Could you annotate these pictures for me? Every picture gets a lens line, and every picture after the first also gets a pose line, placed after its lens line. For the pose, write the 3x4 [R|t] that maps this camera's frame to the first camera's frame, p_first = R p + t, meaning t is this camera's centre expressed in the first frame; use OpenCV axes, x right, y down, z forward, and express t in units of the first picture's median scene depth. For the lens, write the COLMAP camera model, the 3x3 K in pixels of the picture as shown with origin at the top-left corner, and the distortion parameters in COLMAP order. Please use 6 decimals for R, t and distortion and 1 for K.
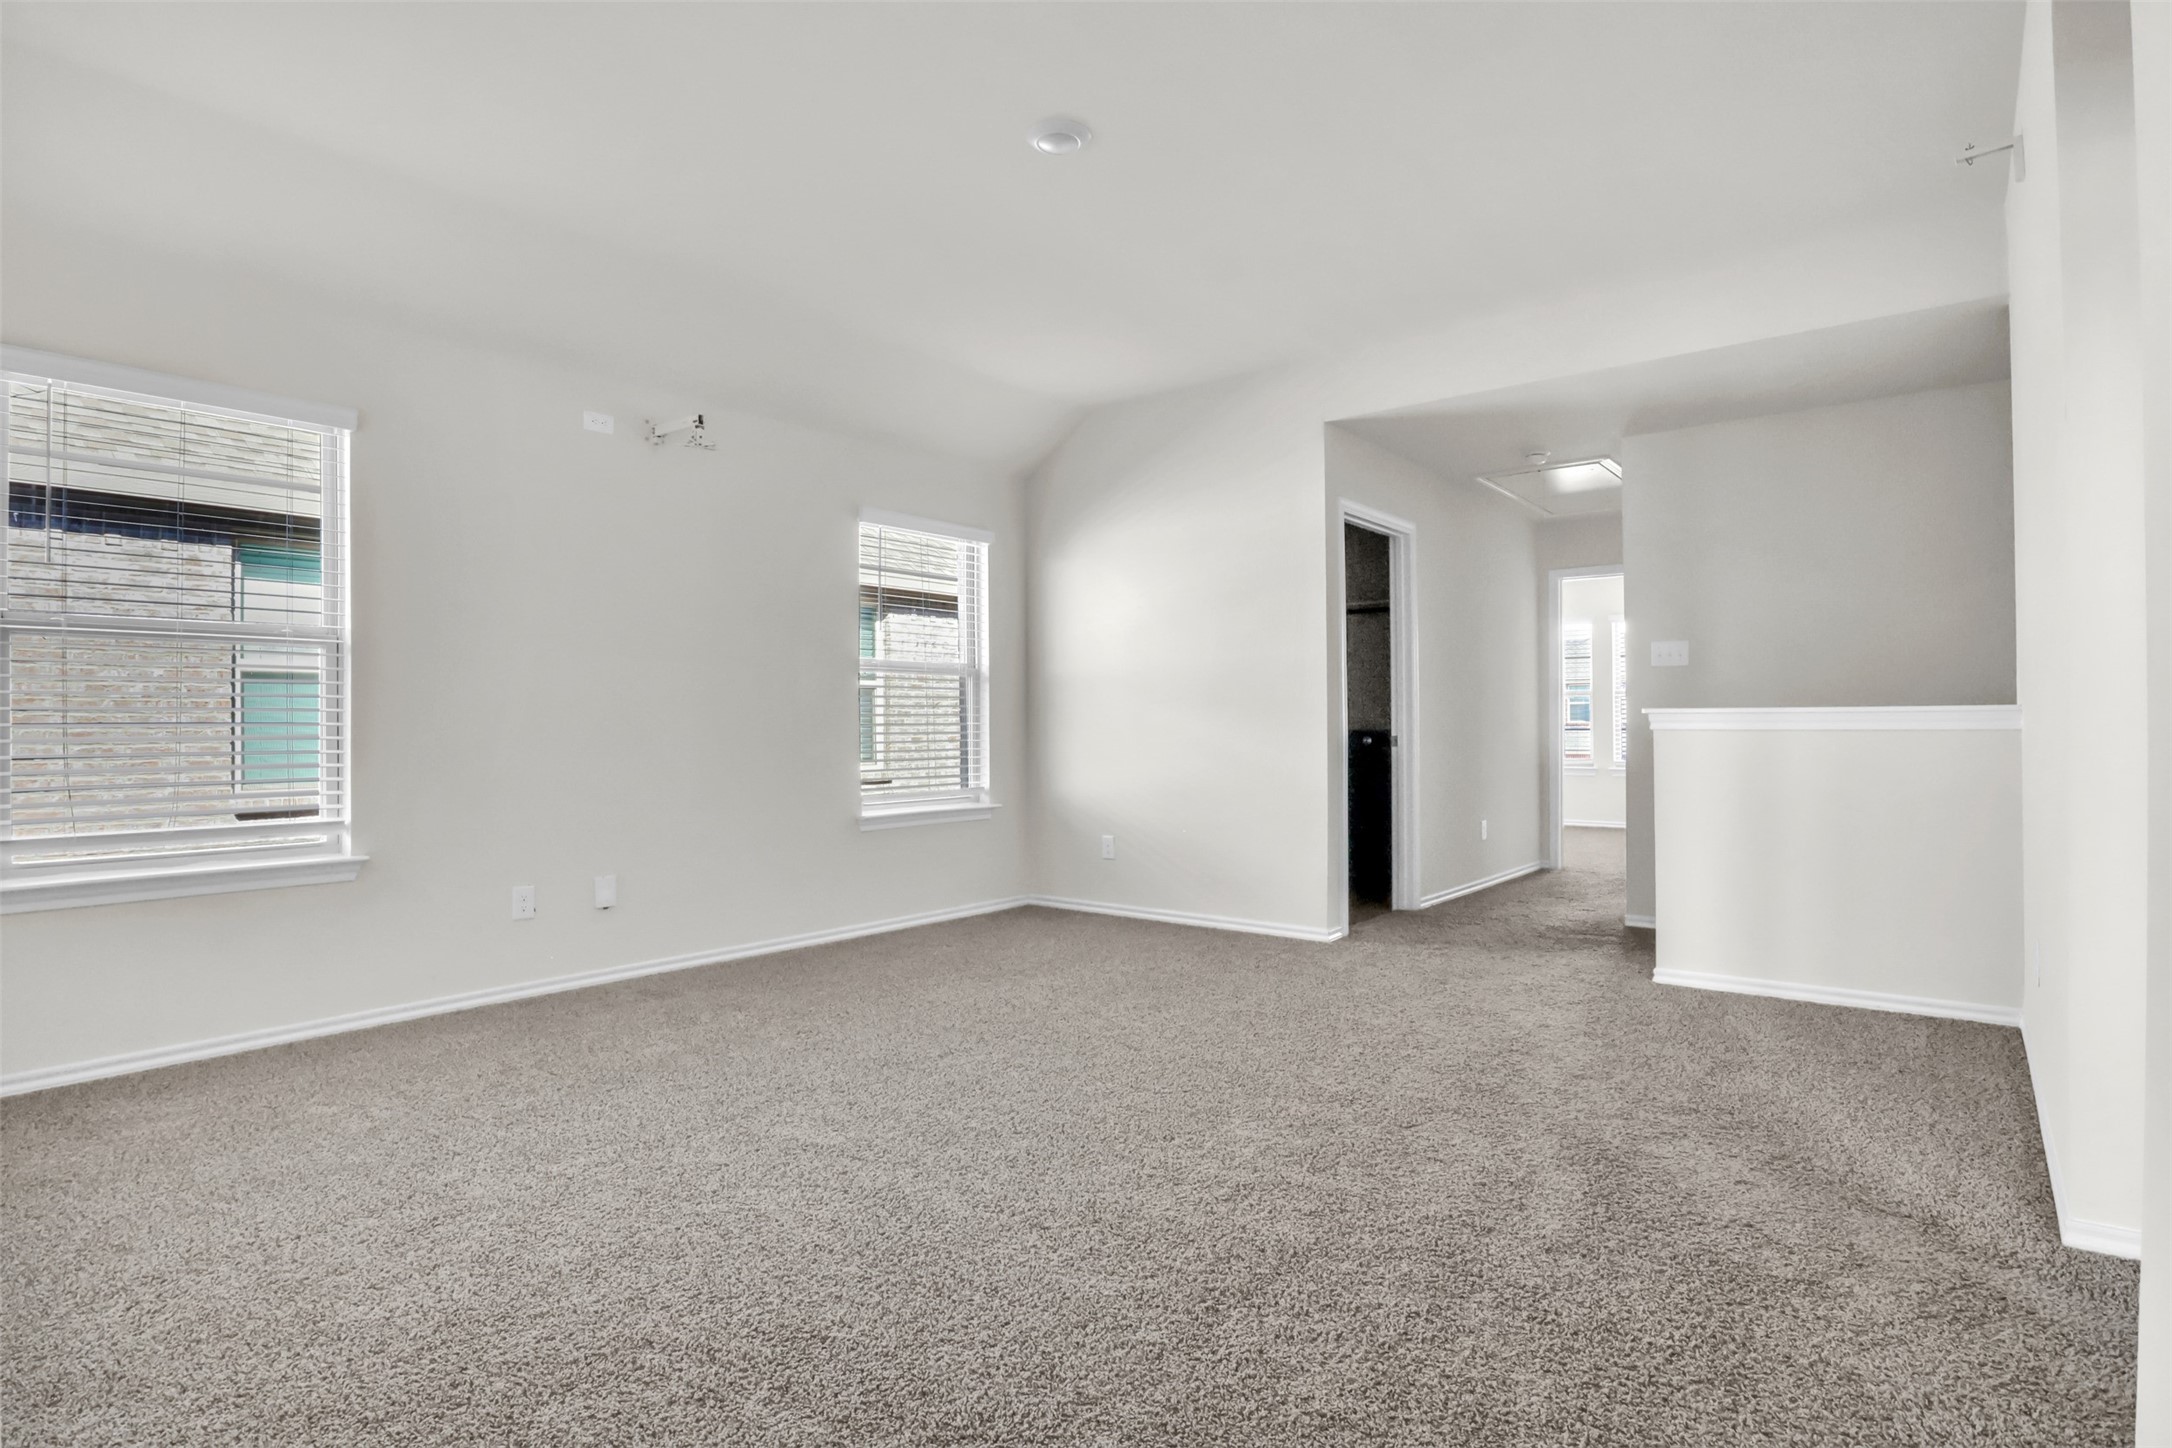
lens RADIAL K [[1062.2, 0, 1083.2], [0, 1062.2, 733.6], [0, 0, 1]] dist [-0.010000, 0.001618]
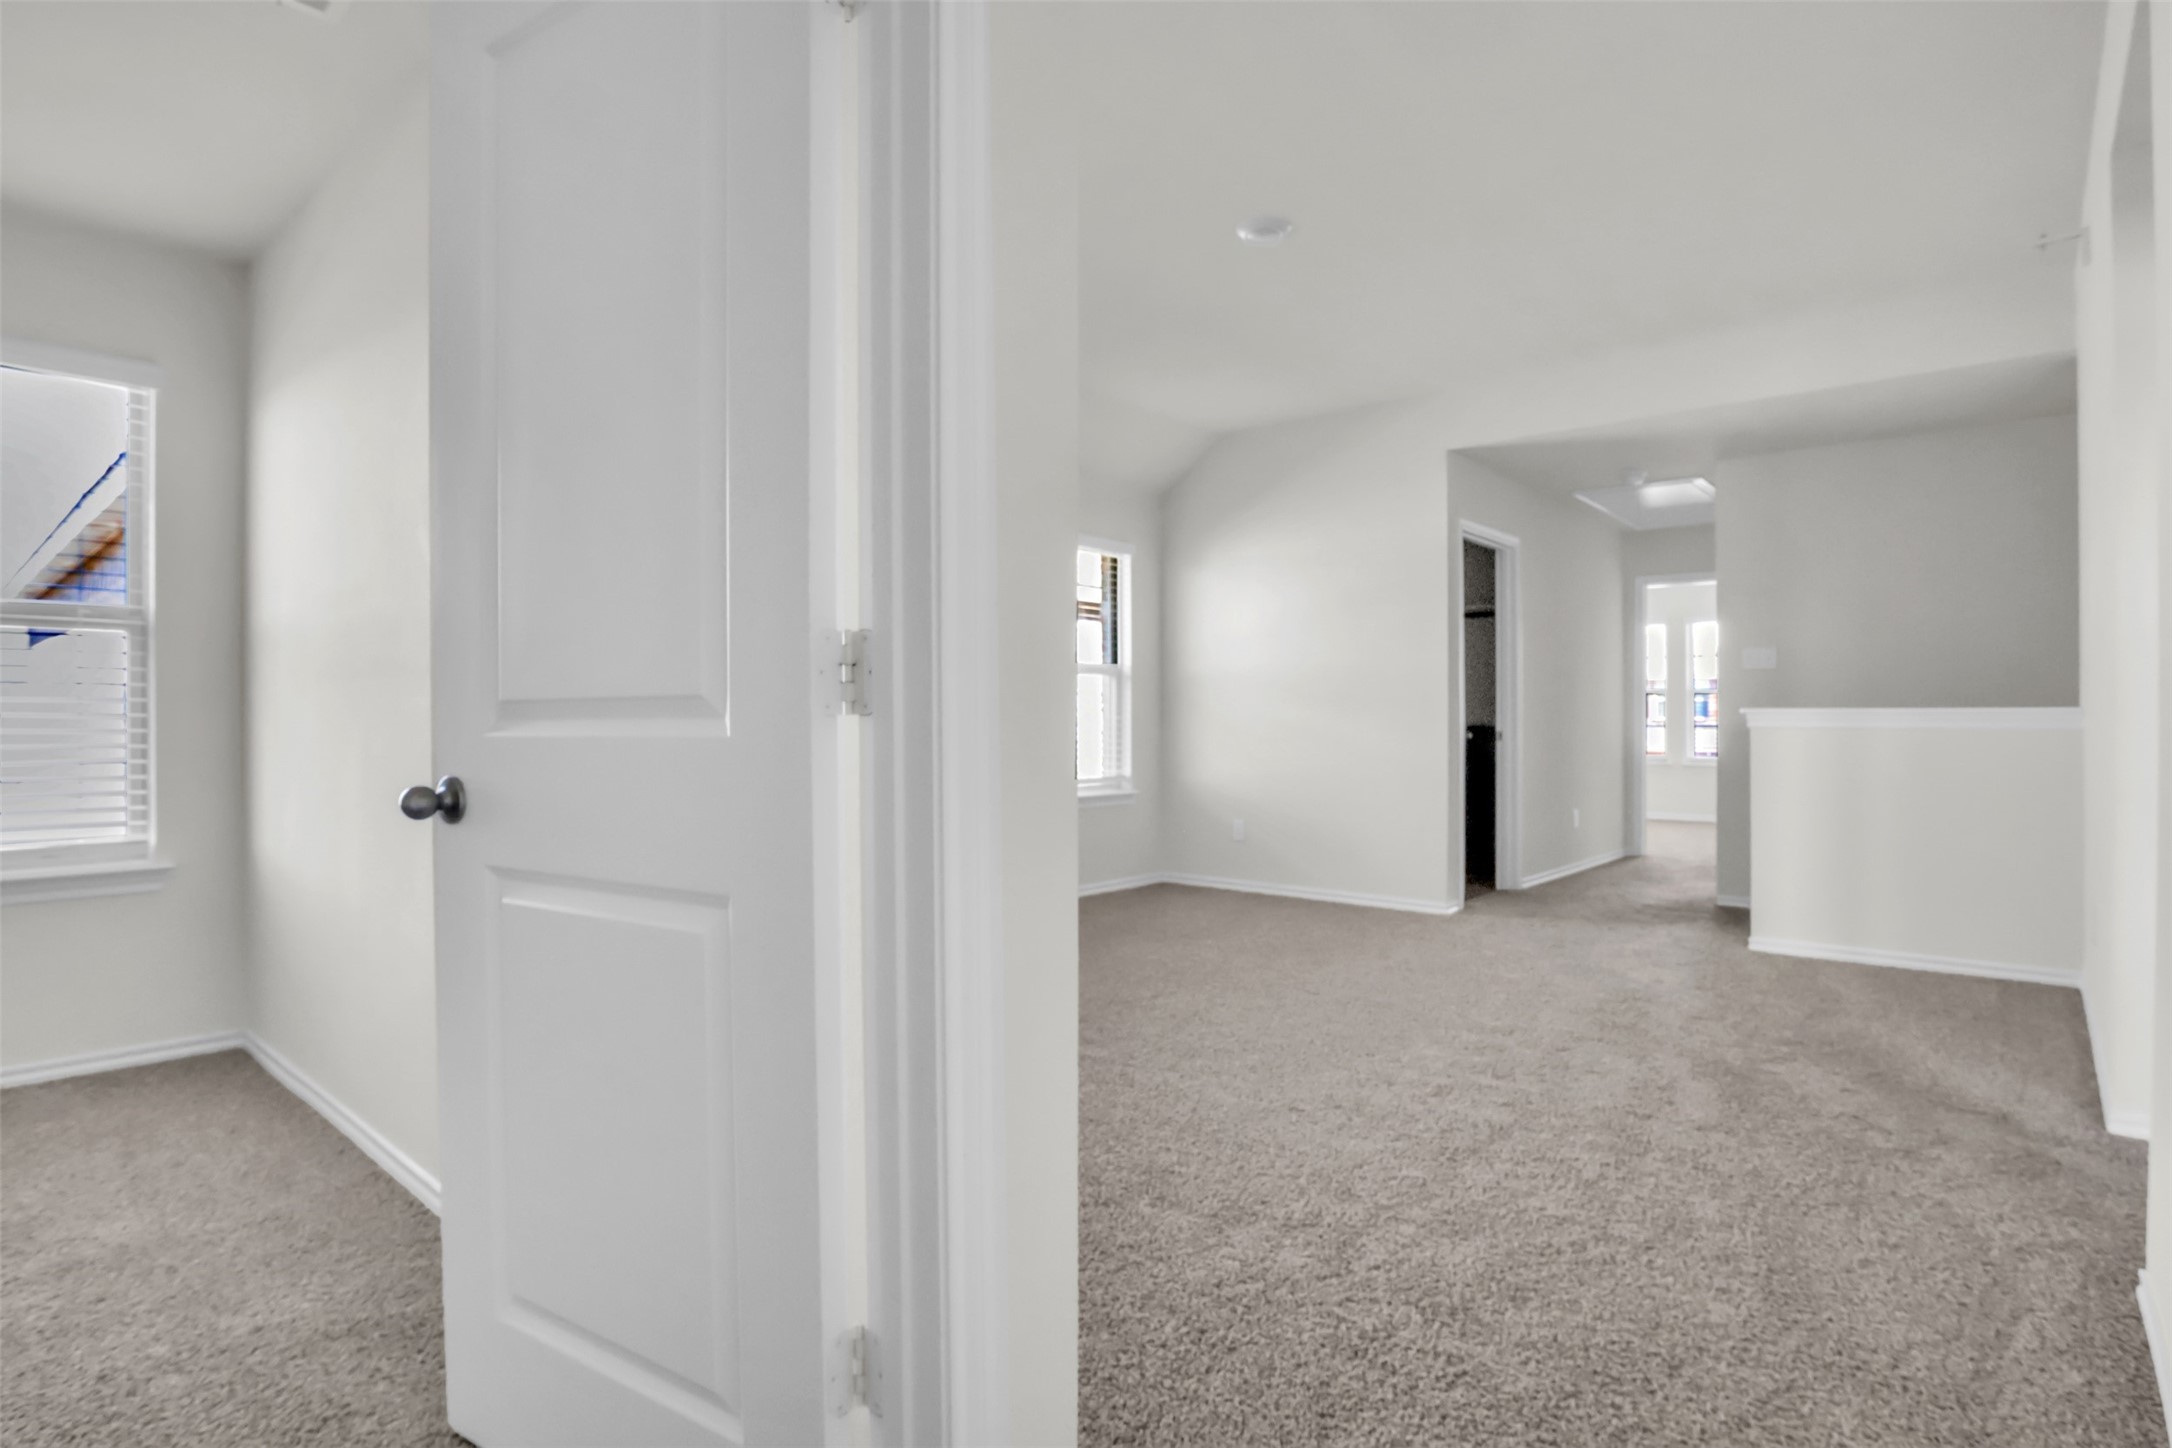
lens RADIAL K [[1086.1, 0, 1089.0], [0, 1086.1, 729.5], [0, 0, 1]] dist [0.001864, 0.000016]
pose [[0.999774, 0.005888, -0.020430, -0.192438], [-0.005832, 0.999979, 0.002813, -0.000525], [0.020446, -0.002694, 0.999787, -0.235510]]
